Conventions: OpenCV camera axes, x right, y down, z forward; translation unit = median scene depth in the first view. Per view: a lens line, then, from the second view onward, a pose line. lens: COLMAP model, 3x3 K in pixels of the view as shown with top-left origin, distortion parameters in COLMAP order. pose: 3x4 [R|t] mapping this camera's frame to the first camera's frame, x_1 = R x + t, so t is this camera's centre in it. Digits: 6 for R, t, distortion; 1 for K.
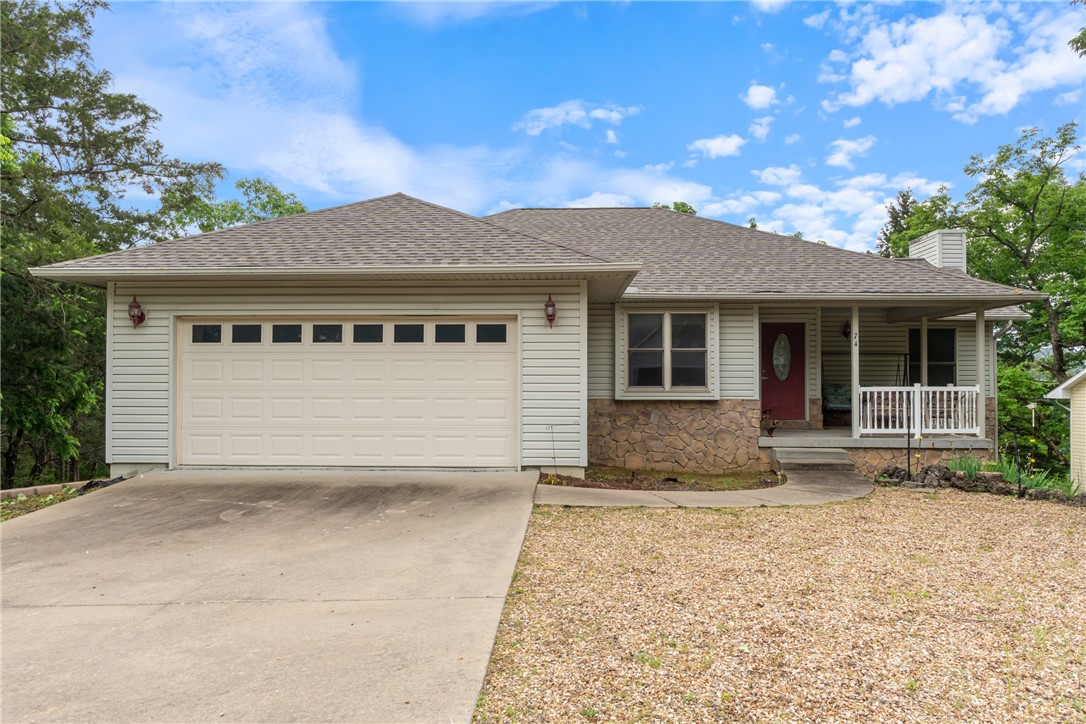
lens RADIAL K [[744.4, 0, 543.0], [0, 744.4, 362.0], [0, 0, 1]] dist [-0.005286, -0.001316]
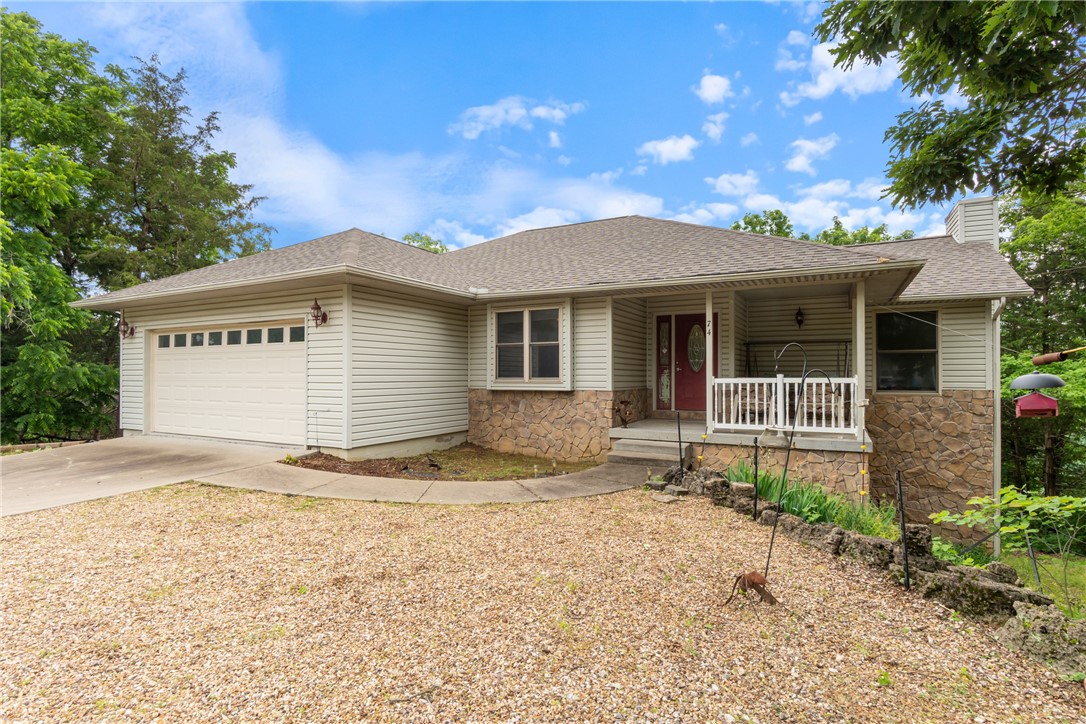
lens RADIAL K [[550.7, 0, 543.0], [0, 550.7, 362.0], [0, 0, 1]] dist [-0.000987, -0.000107]
pose [[0.903161, -0.012324, -0.429124, 0.528939], [0.015333, 0.999876, 0.003556, 0.007404], [0.429027, -0.009791, 0.903239, 0.285748]]
